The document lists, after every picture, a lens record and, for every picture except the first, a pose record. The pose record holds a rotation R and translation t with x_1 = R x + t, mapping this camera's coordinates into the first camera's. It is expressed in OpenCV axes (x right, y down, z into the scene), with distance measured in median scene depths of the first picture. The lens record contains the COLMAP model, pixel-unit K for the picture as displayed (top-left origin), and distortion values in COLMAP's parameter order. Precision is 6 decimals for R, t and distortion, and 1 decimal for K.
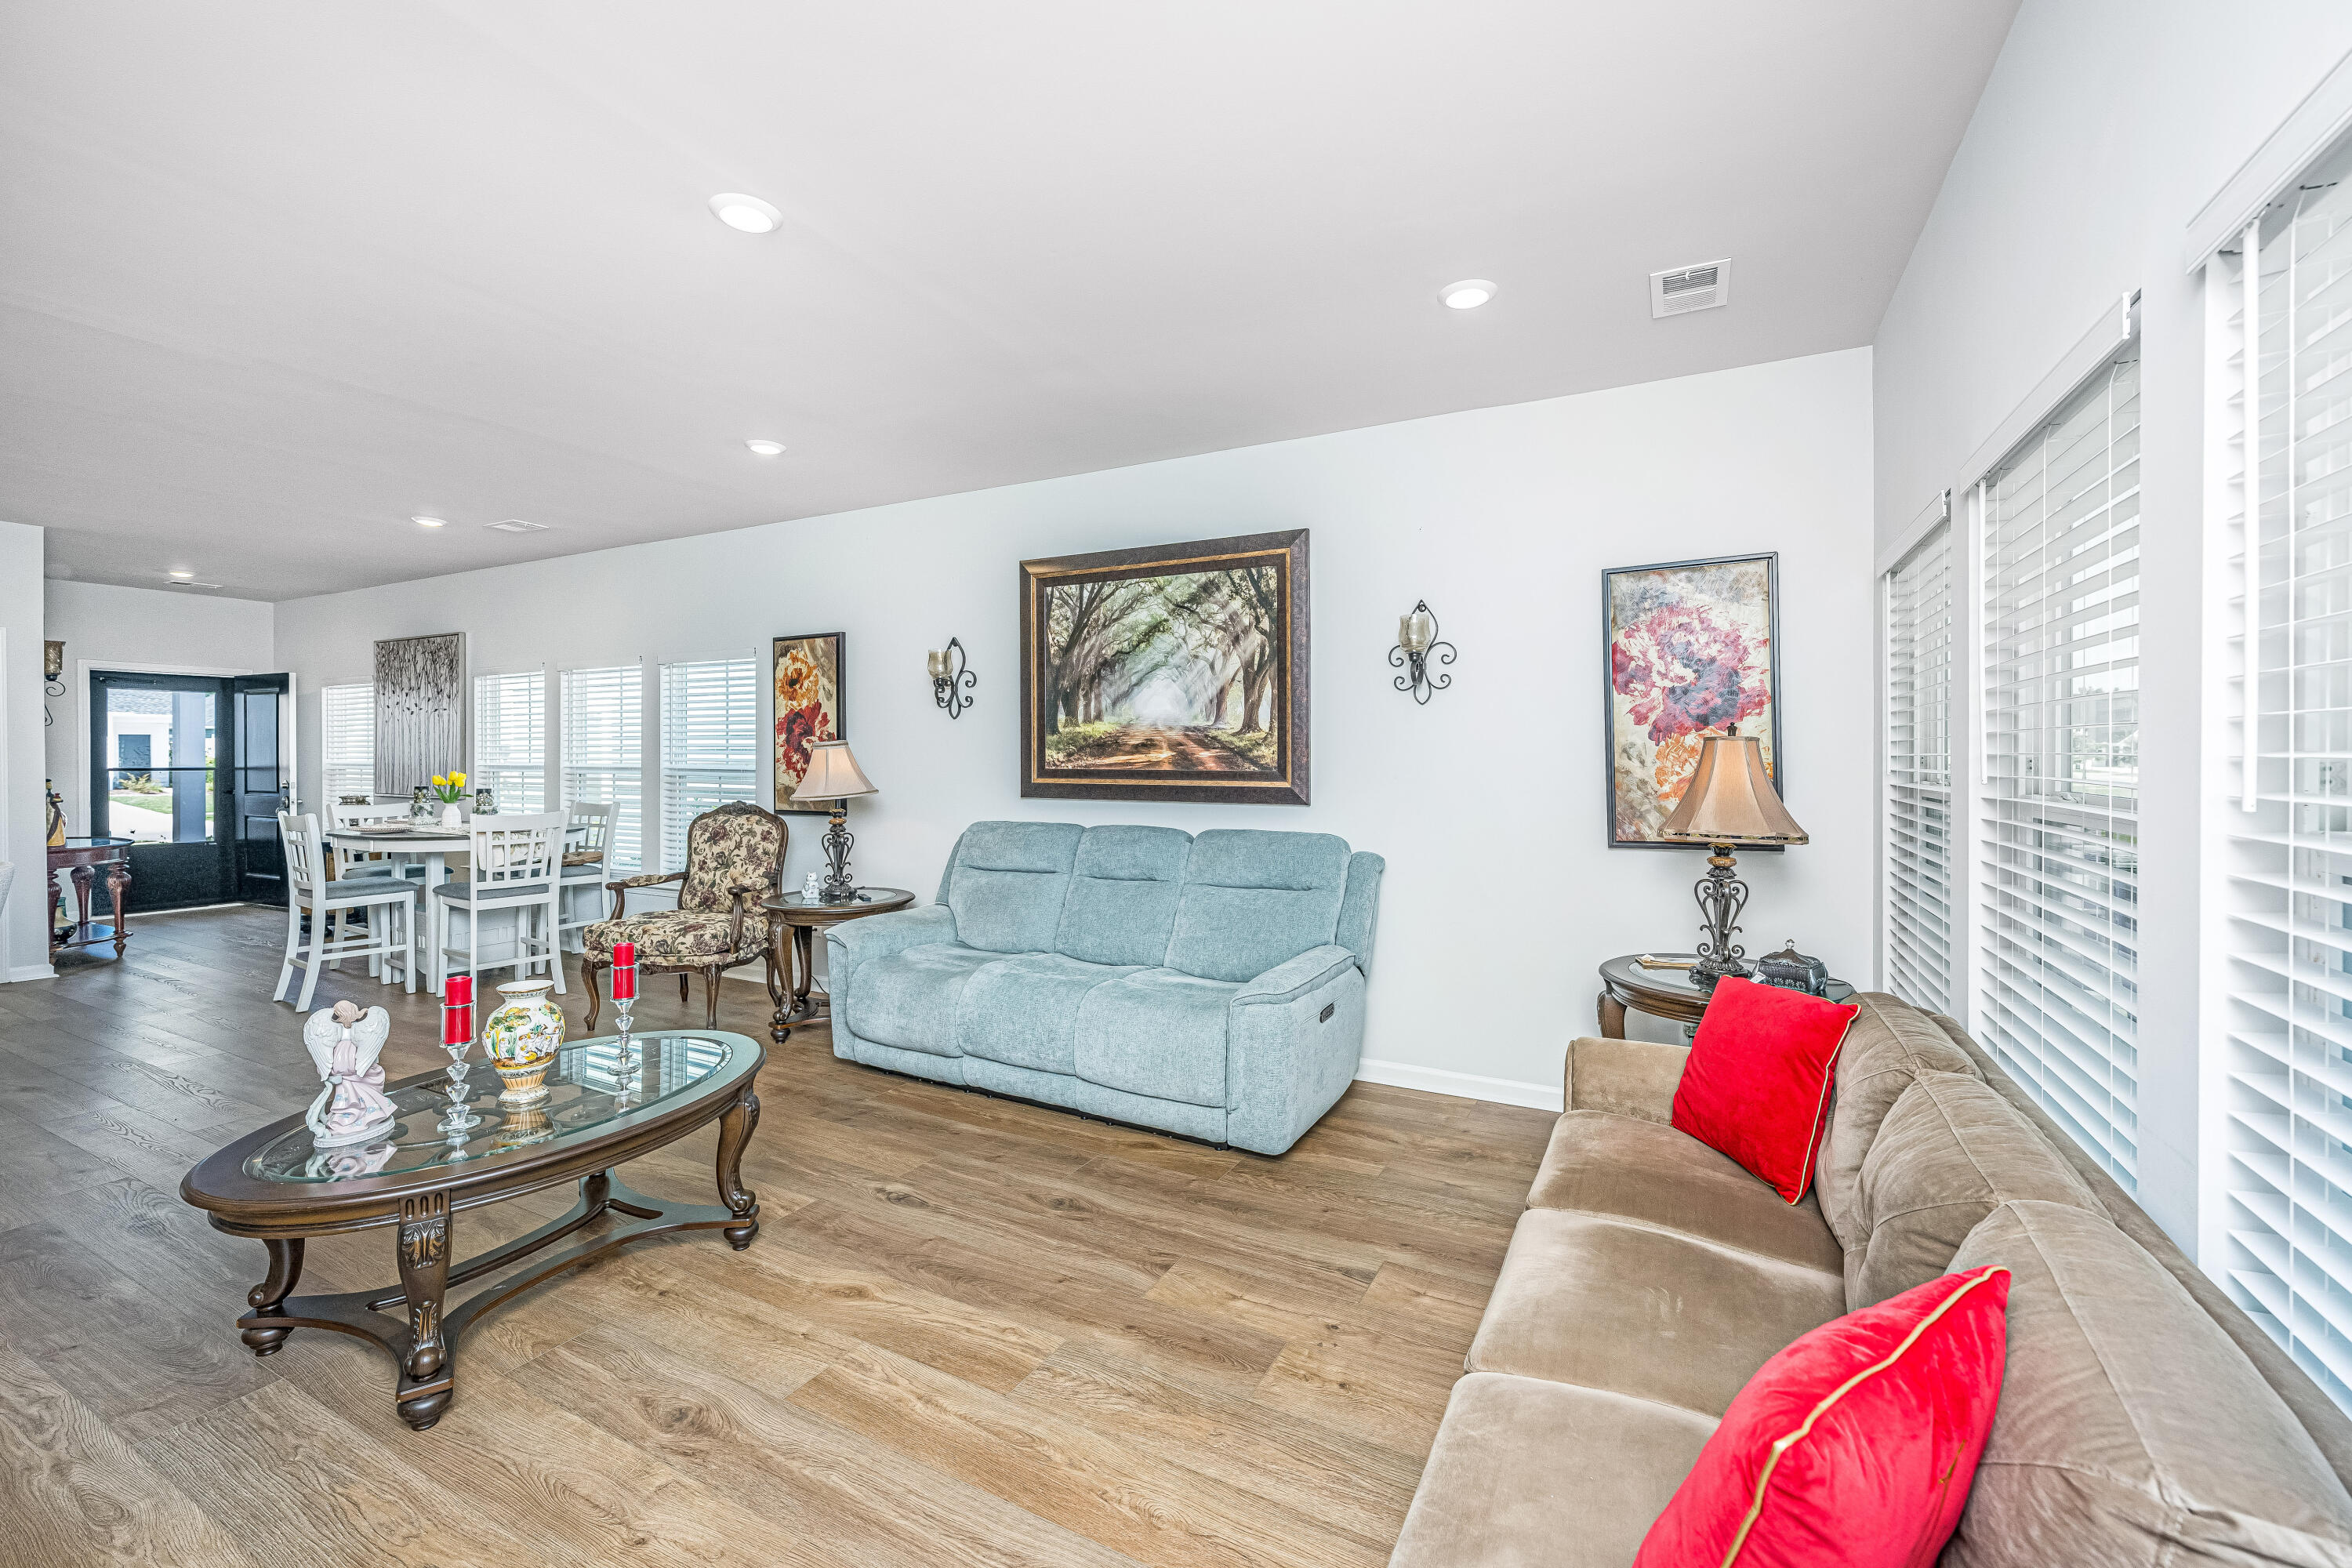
lens RADIAL K [[960.1, 0, 1202.7], [0, 960.1, 742.8], [0, 0, 1]] dist [-0.002365, 0.000666]
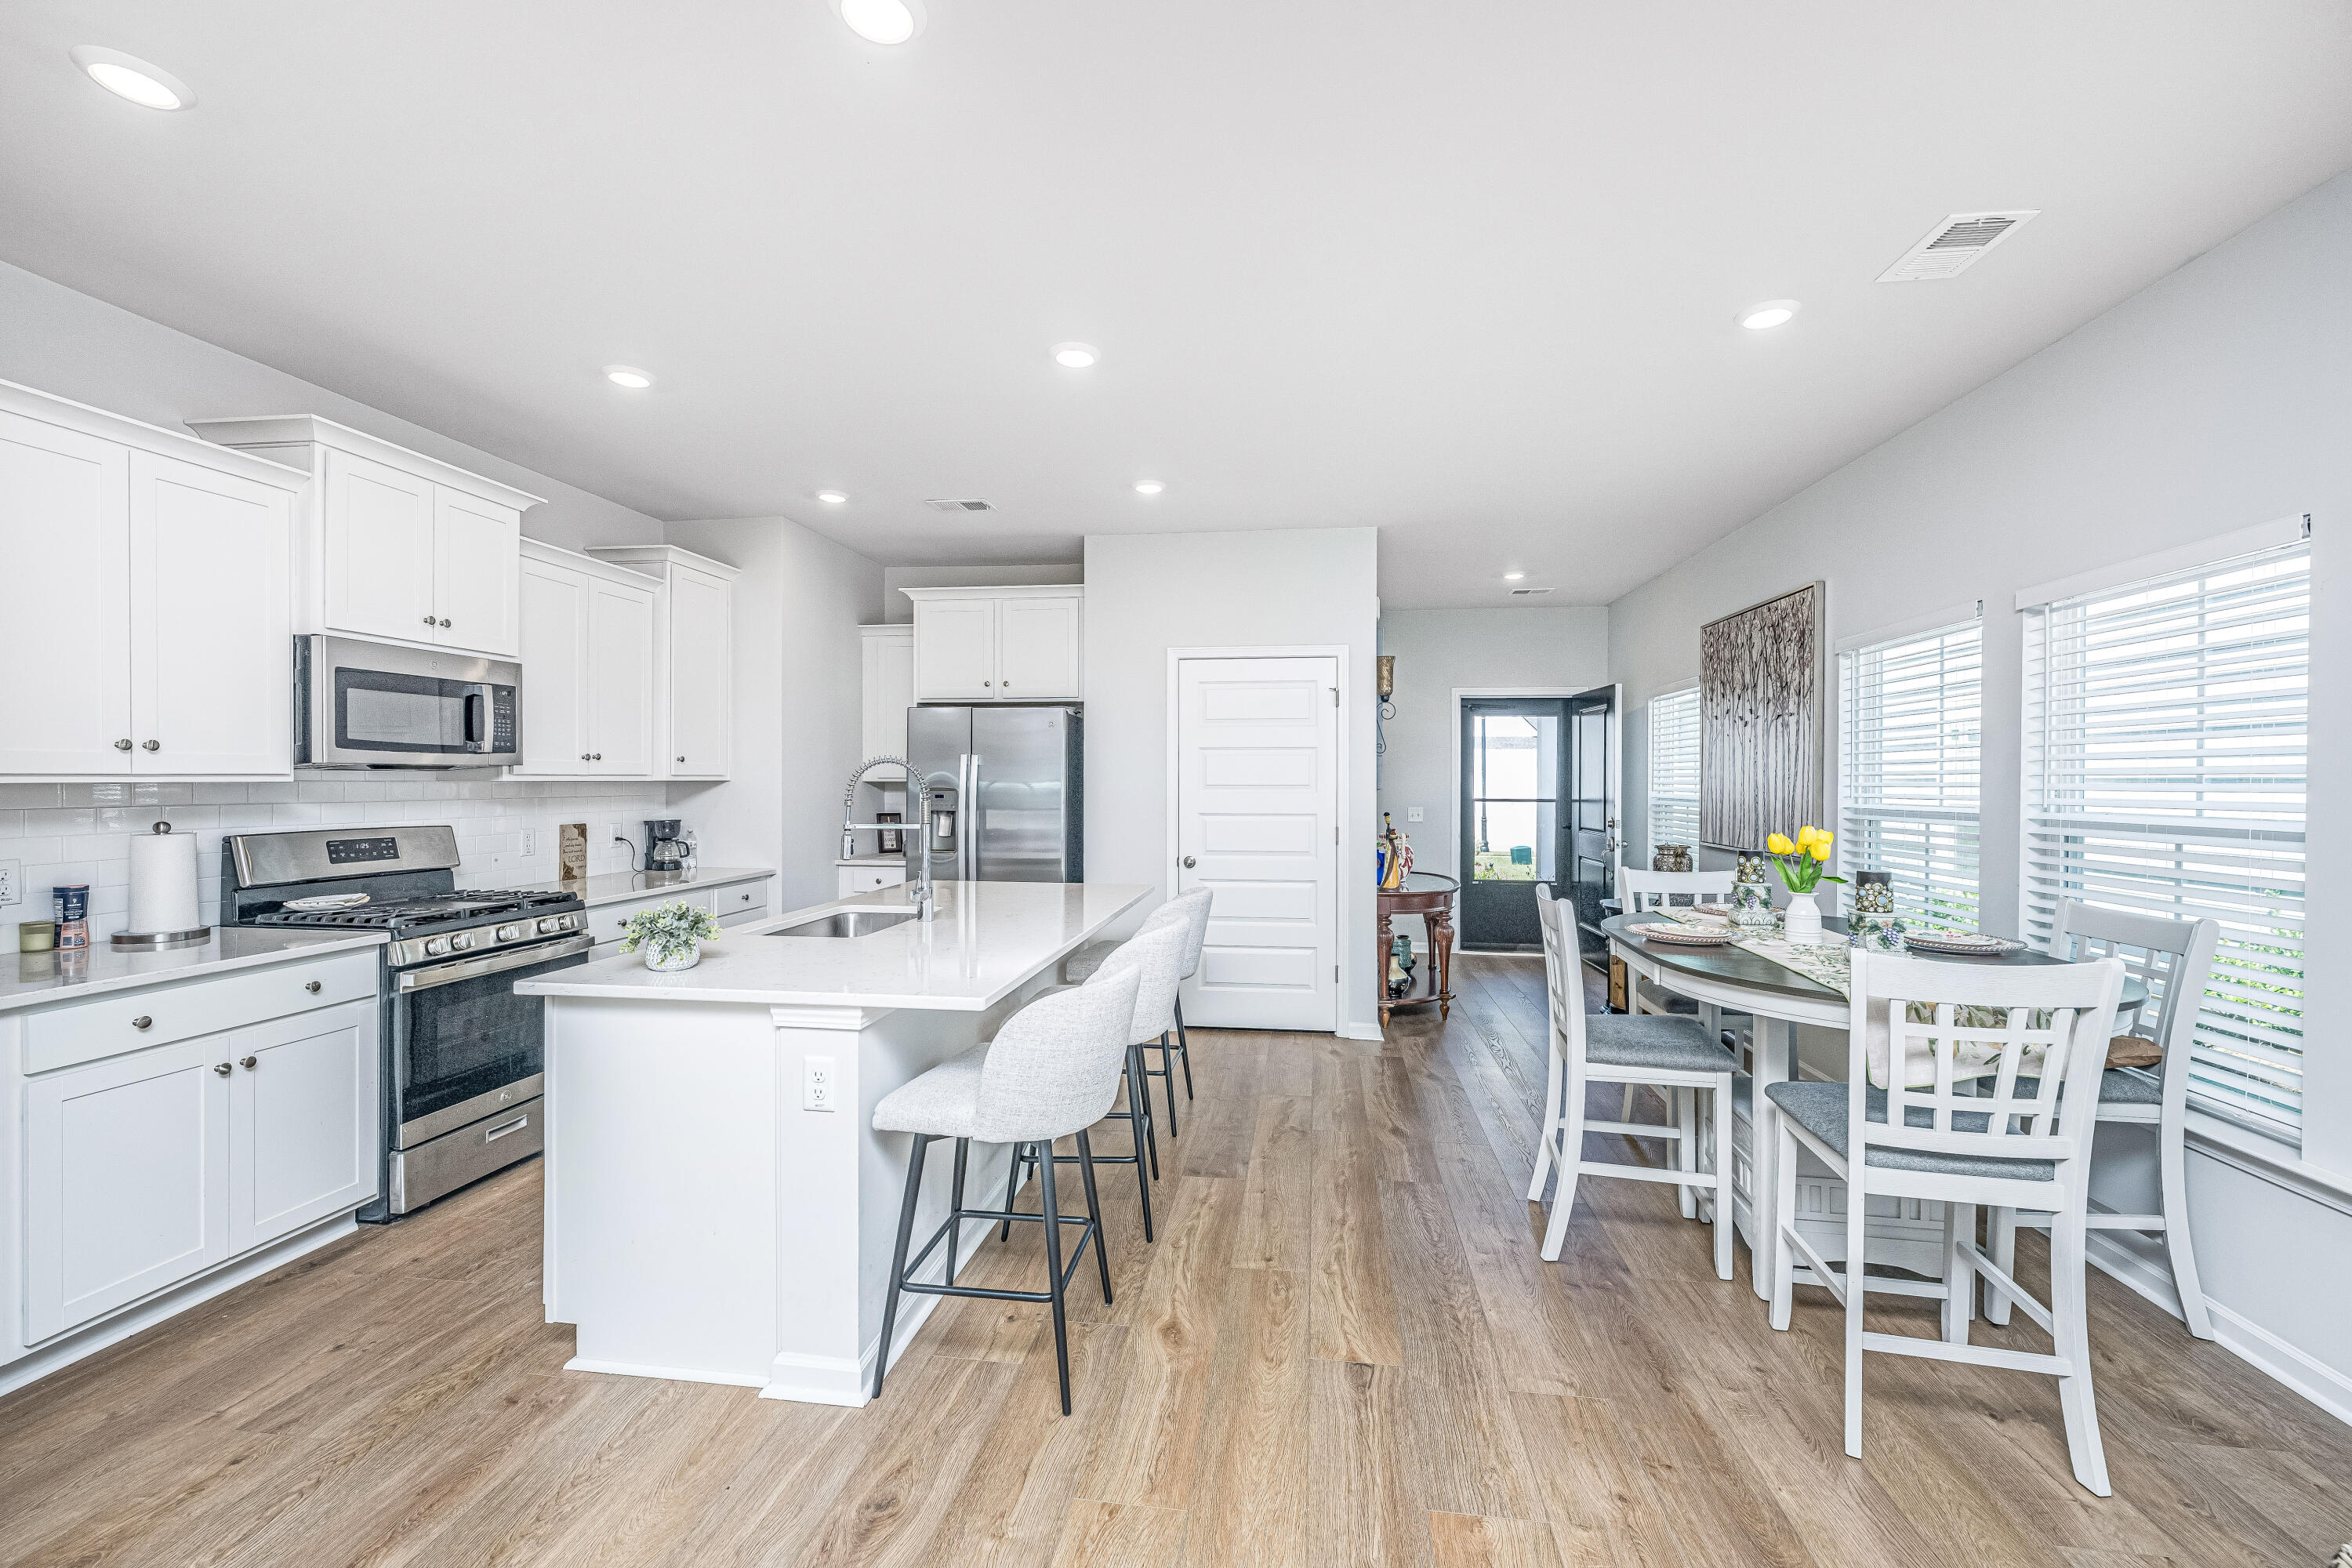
lens RADIAL K [[960.1, 0, 1206.3], [0, 960.1, 786.0], [0, 0, 1]] dist [-0.002365, 0.000666]
pose [[0.345580, 0.009382, -0.938343, -0.522046], [0.003837, 0.999928, 0.011411, 0.003803], [0.938382, -0.007544, 0.345519, 0.662468]]
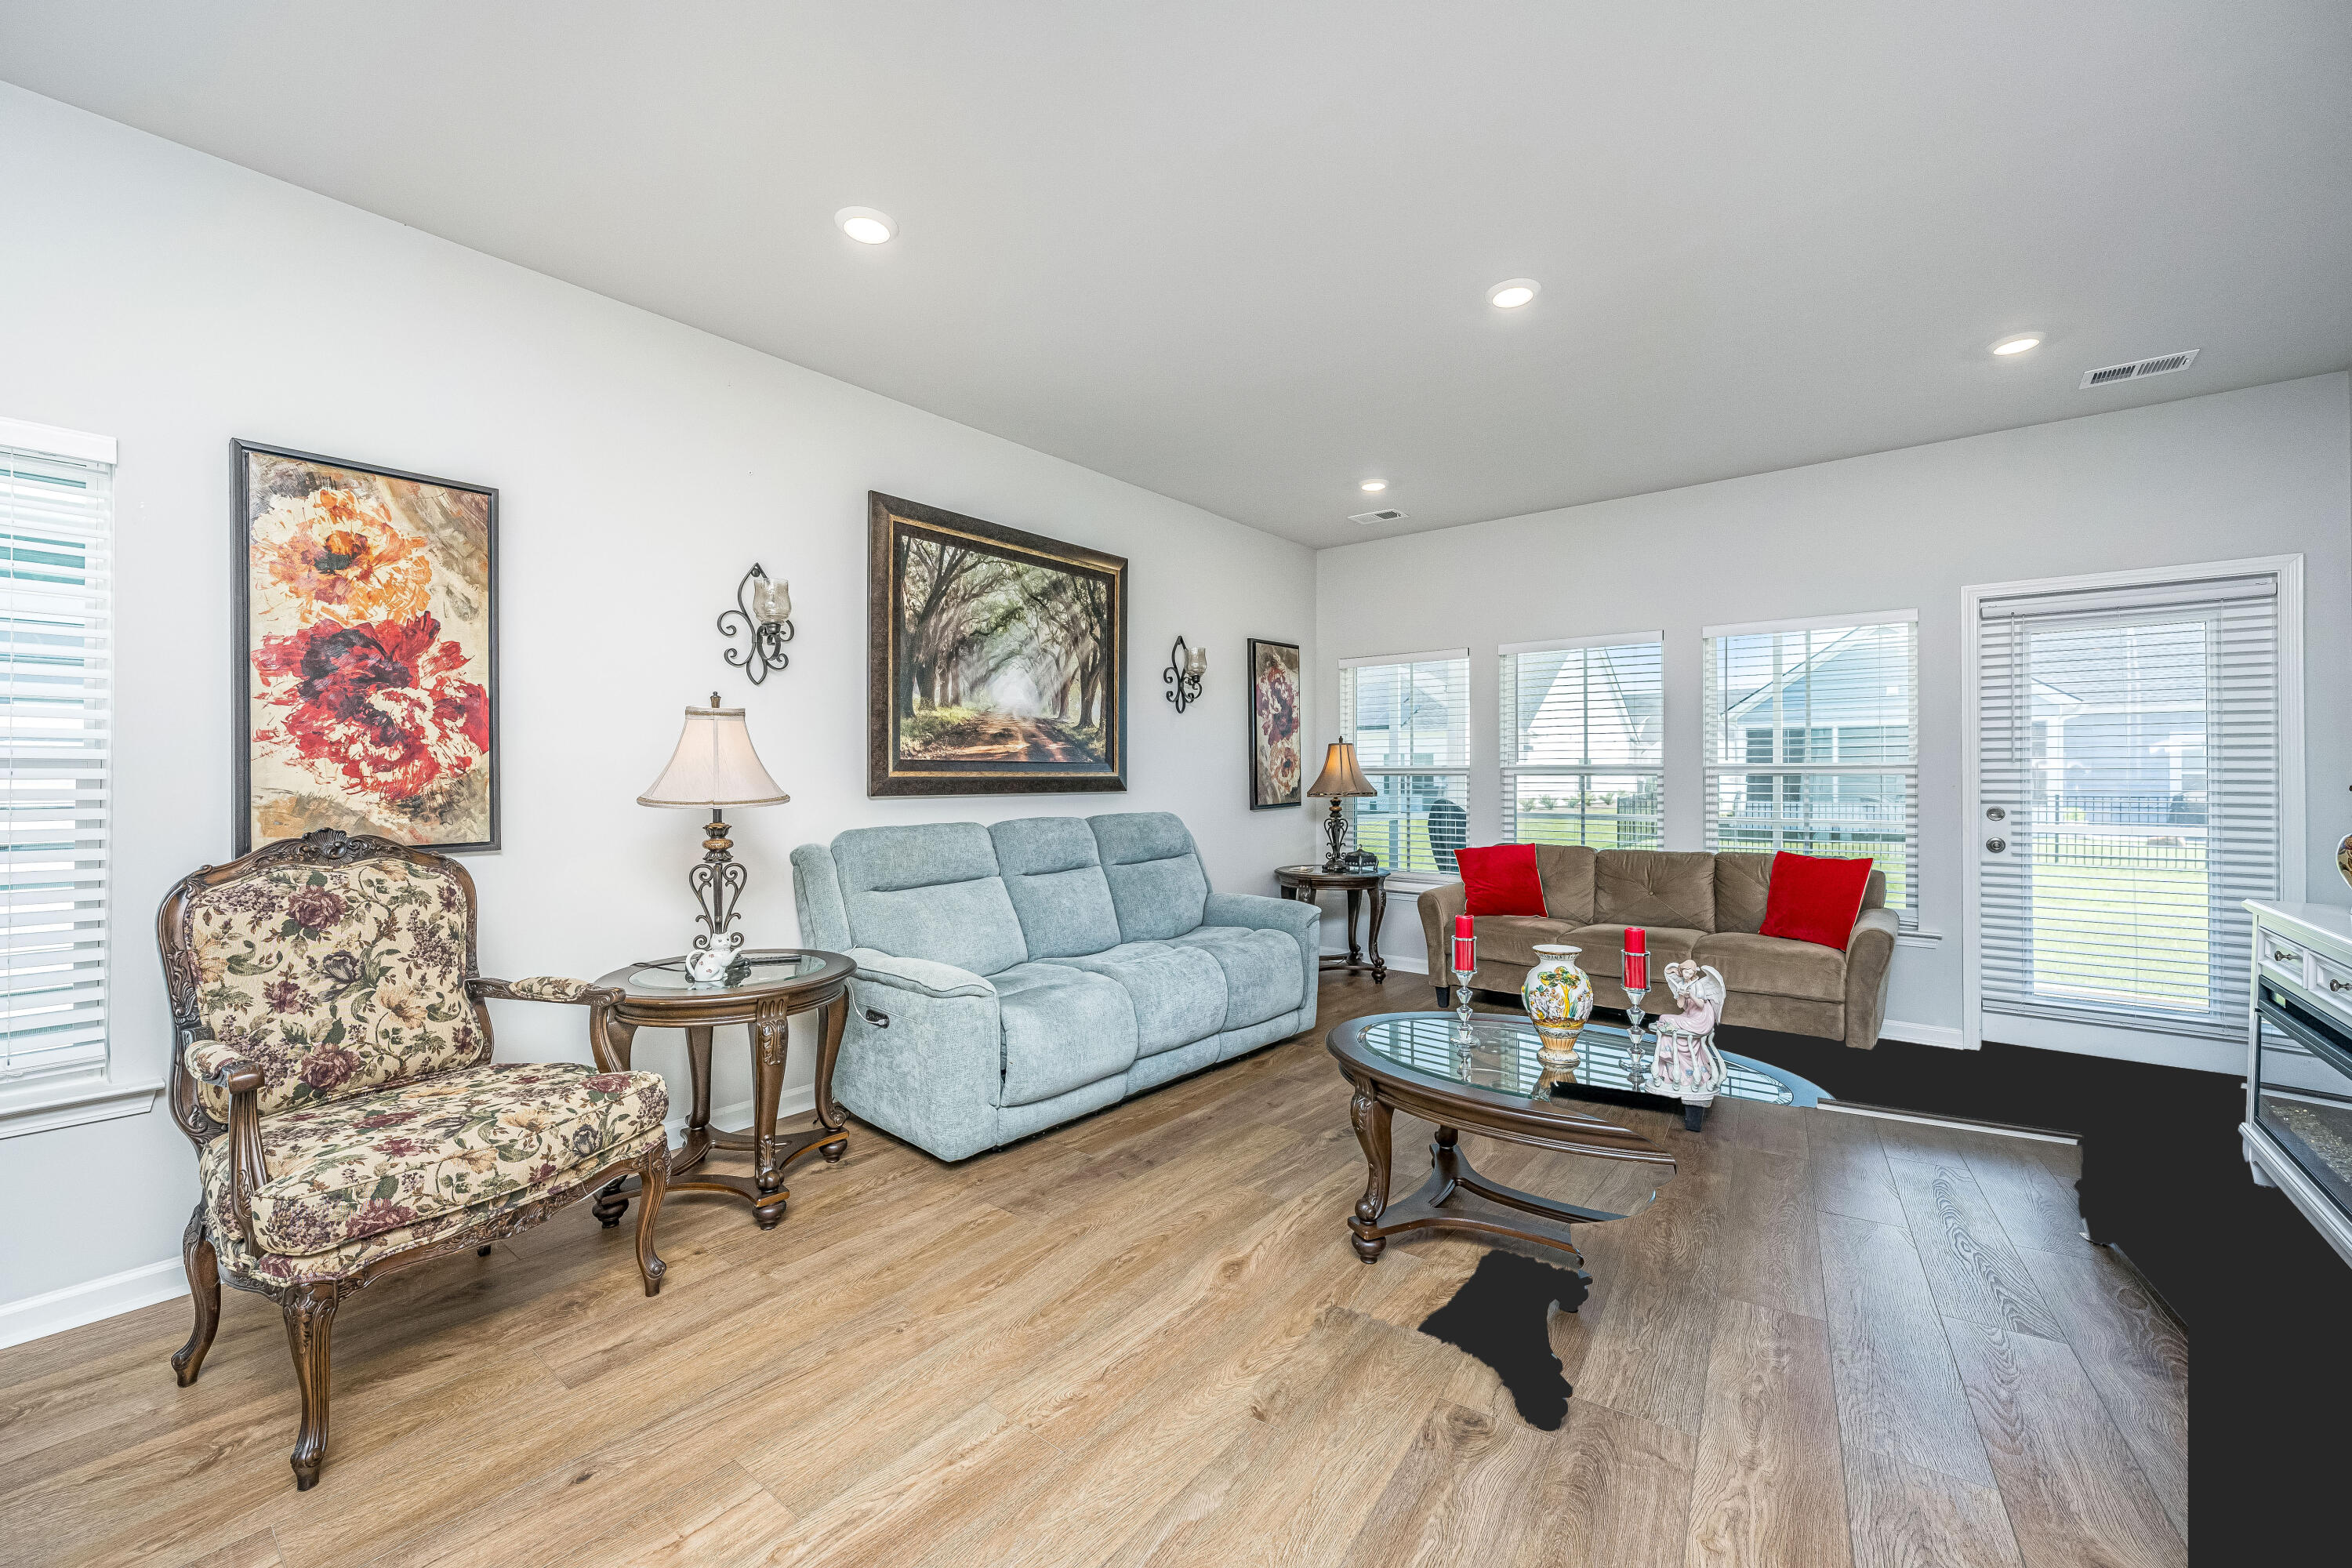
lens RADIAL K [[960.1, 0, 1159.6], [0, 960.1, 768.3], [0, 0, 1]] dist [-0.002365, 0.000666]
pose [[0.202902, 0.008108, 0.979166, -0.920270], [-0.005721, 0.999958, -0.007095, 0.039523], [-0.979182, -0.004162, 0.202940, 0.630834]]
